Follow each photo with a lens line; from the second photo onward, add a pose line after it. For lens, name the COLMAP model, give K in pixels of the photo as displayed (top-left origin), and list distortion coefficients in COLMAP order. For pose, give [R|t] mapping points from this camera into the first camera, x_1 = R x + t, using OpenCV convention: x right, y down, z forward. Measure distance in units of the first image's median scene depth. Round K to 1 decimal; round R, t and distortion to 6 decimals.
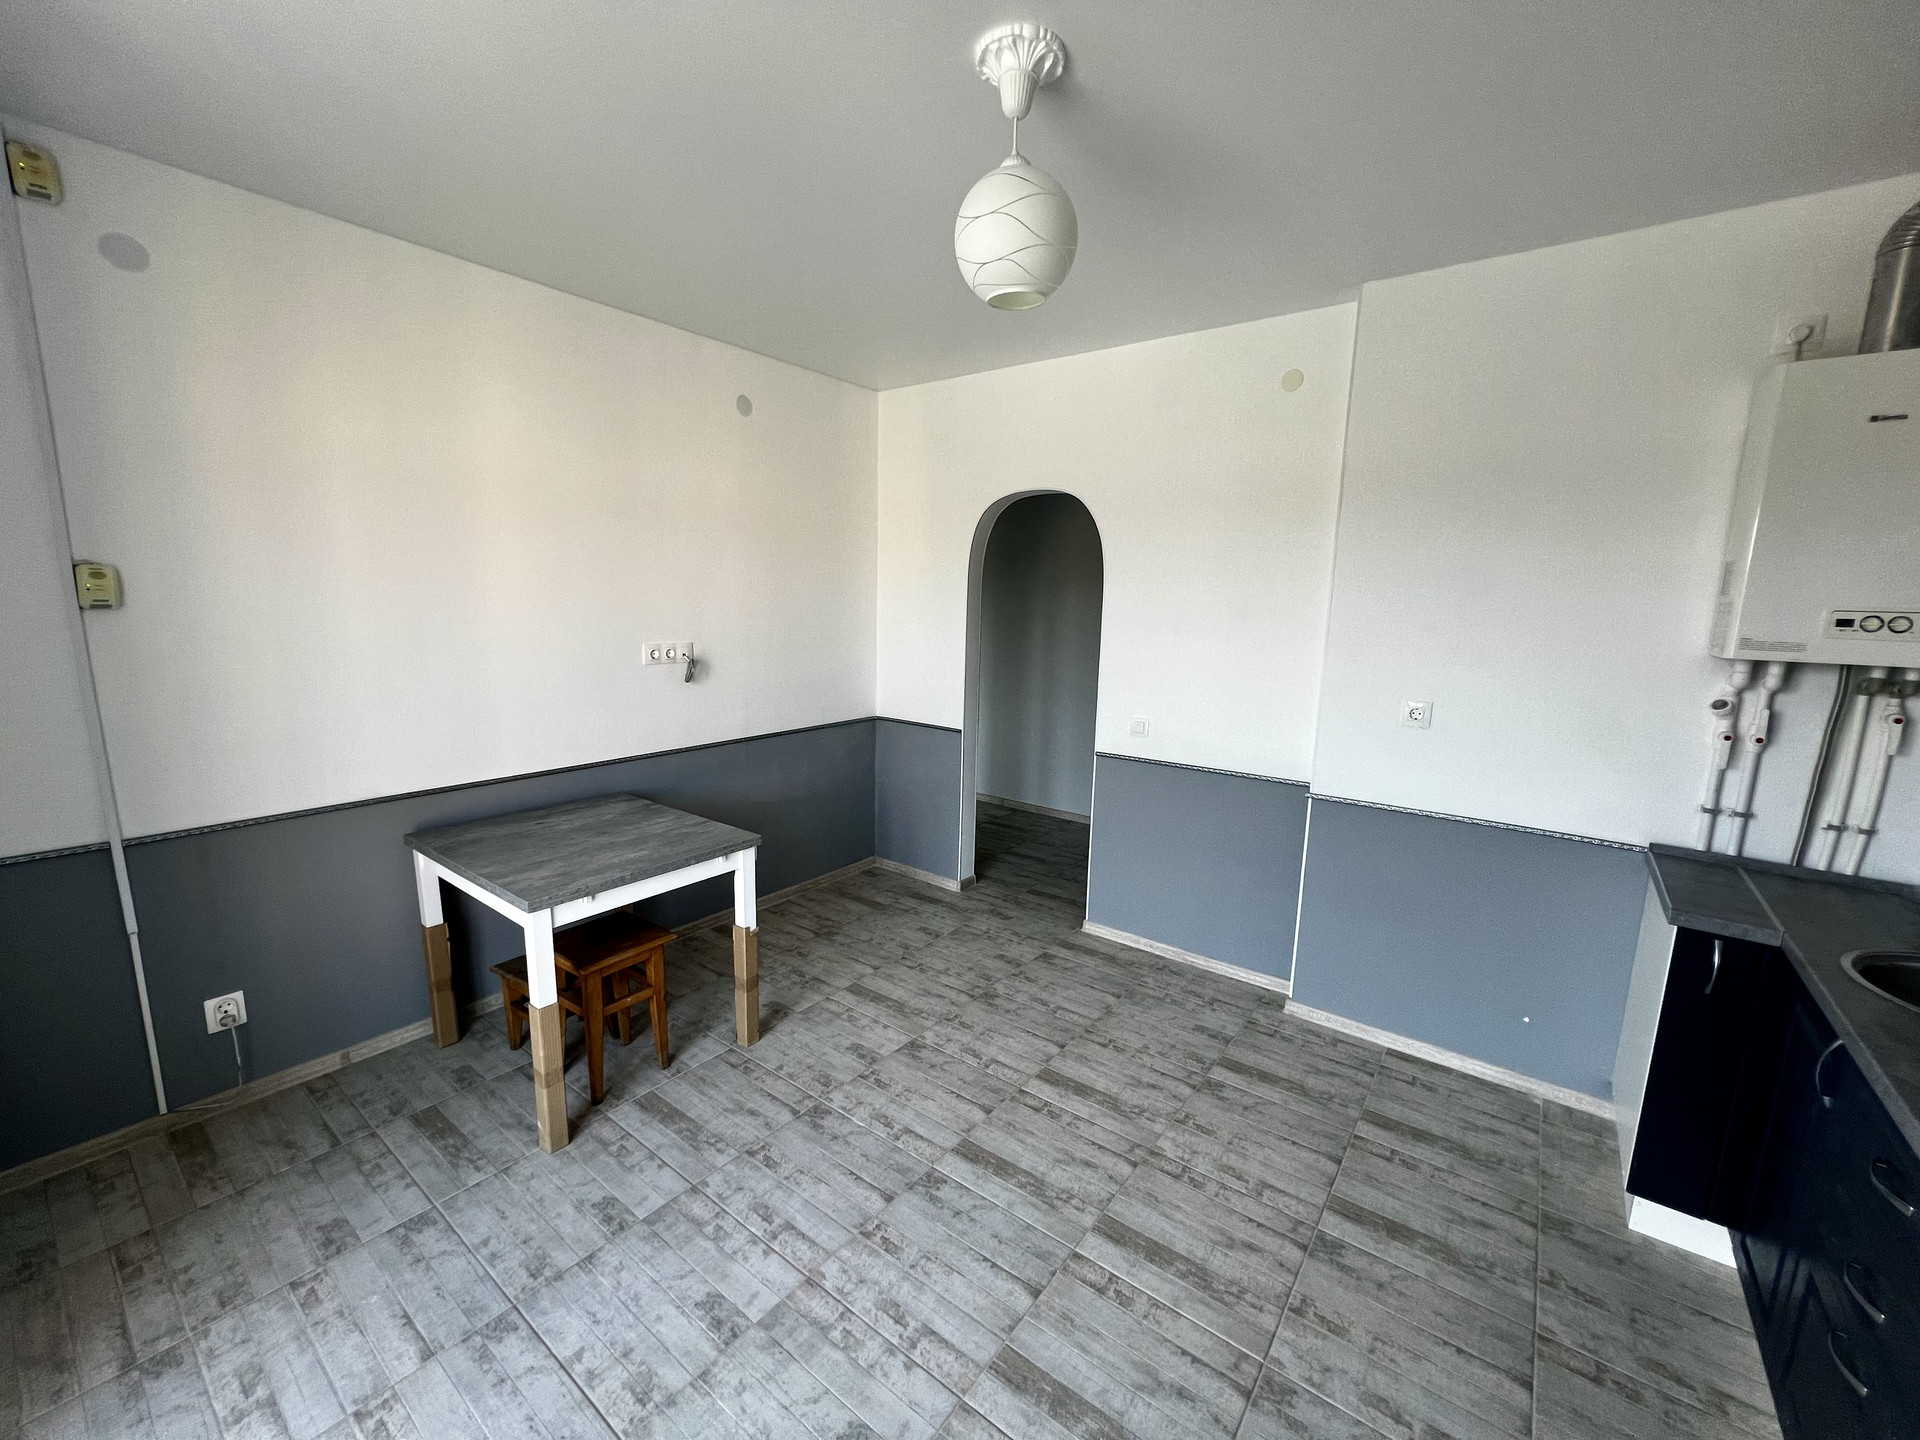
lens RADIAL K [[768.6, 0, 961.8], [0, 768.6, 723.2], [0, 0, 1]] dist [-0.002888, 0.000422]
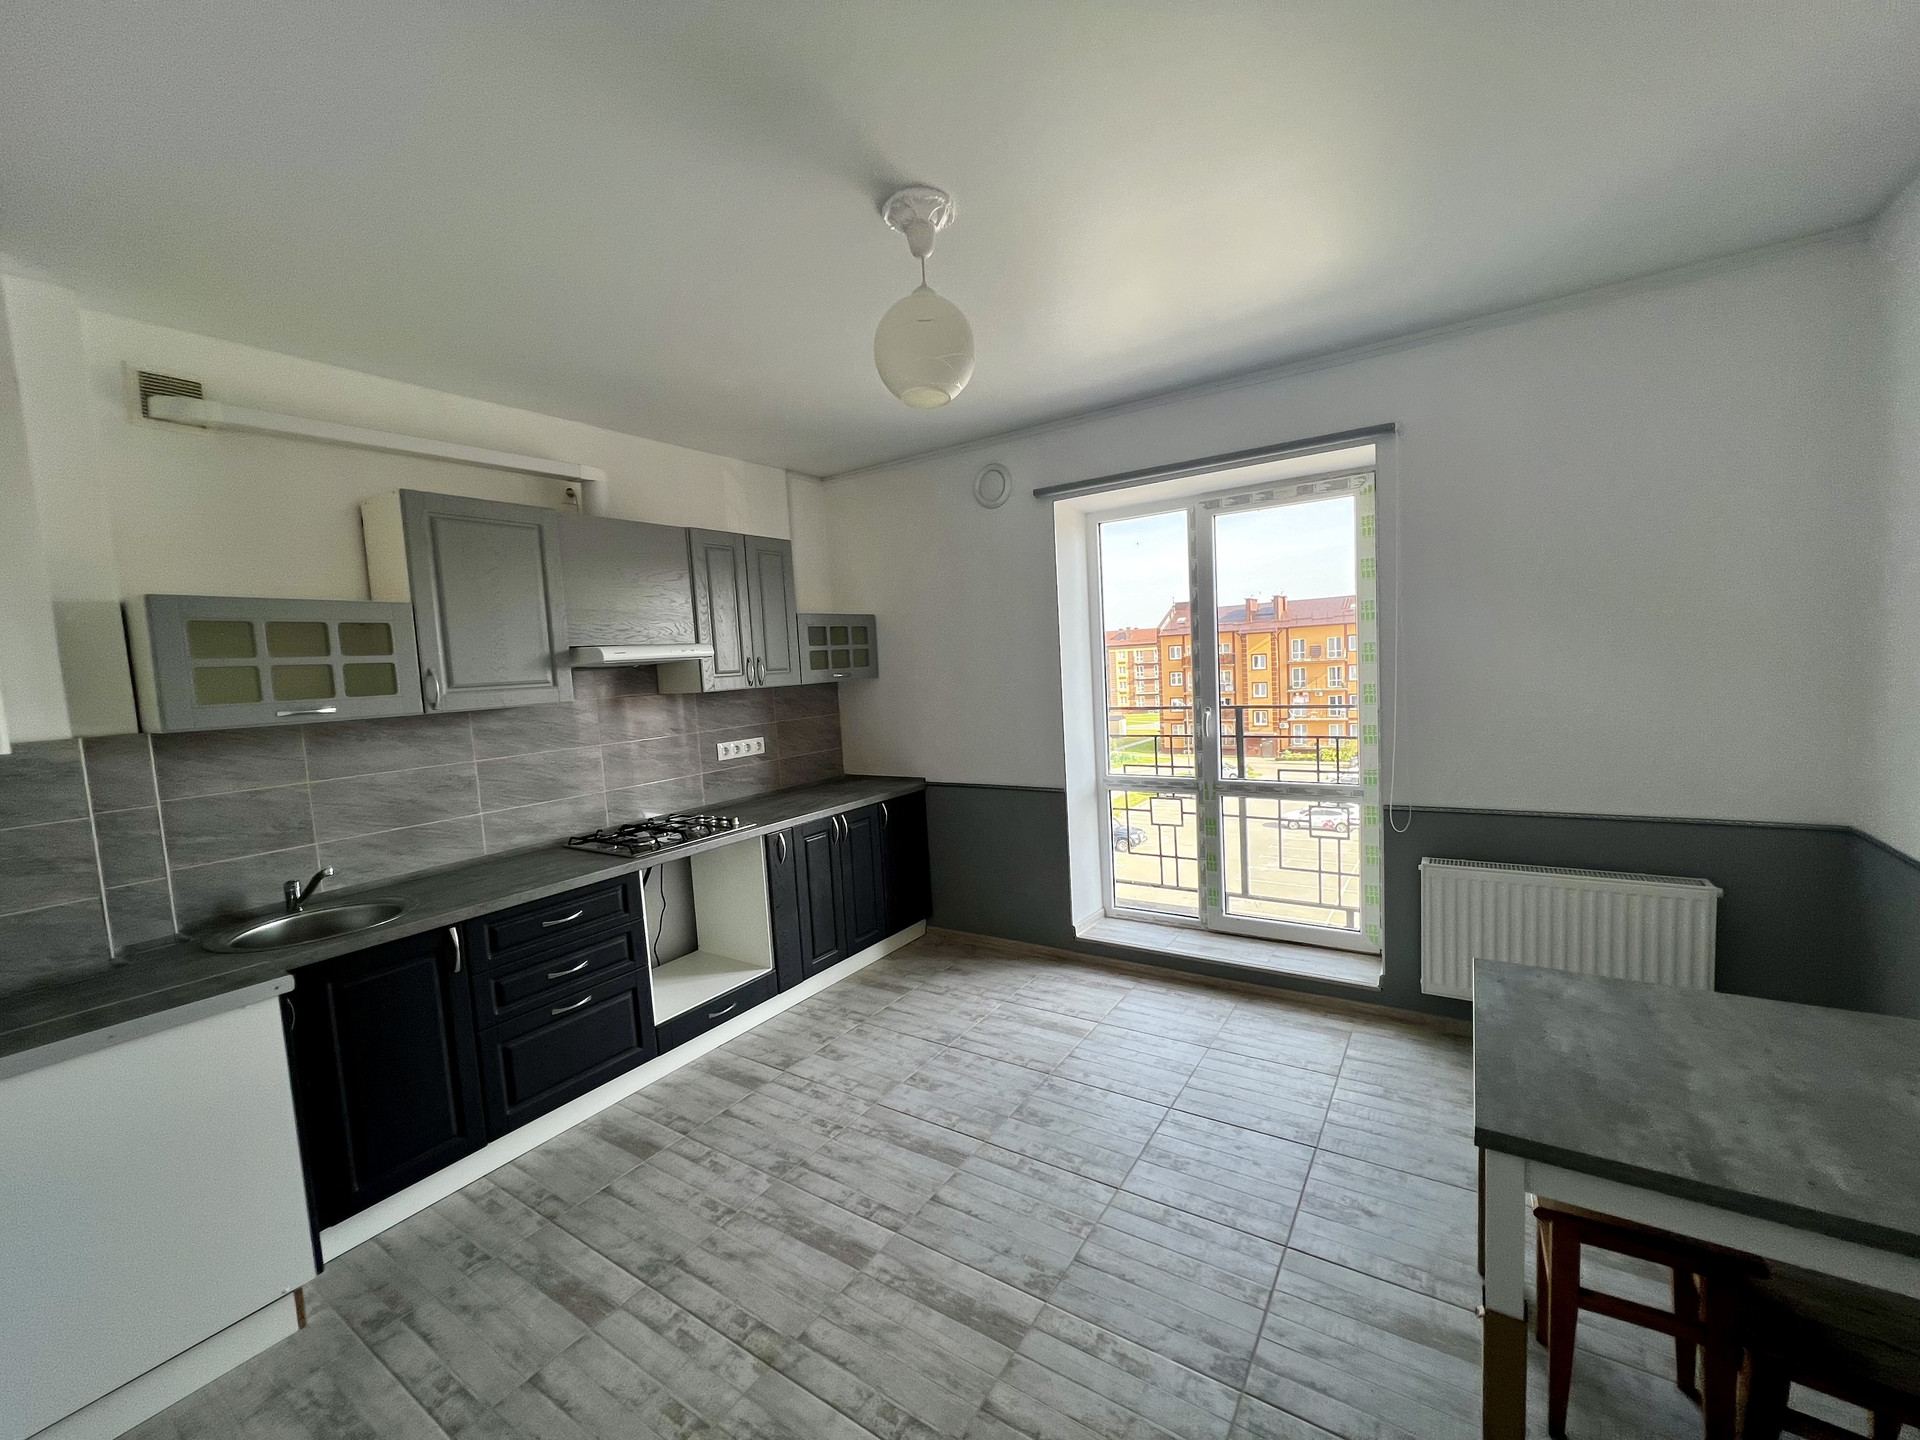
lens RADIAL K [[768.6, 0, 961.8], [0, 768.6, 723.2], [0, 0, 1]] dist [-0.002888, 0.000422]
pose [[-0.997022, 0.039668, -0.066131, 0.088616], [0.022670, 0.970430, 0.240316, -0.265030], [0.073708, 0.238101, -0.968439, 1.733252]]
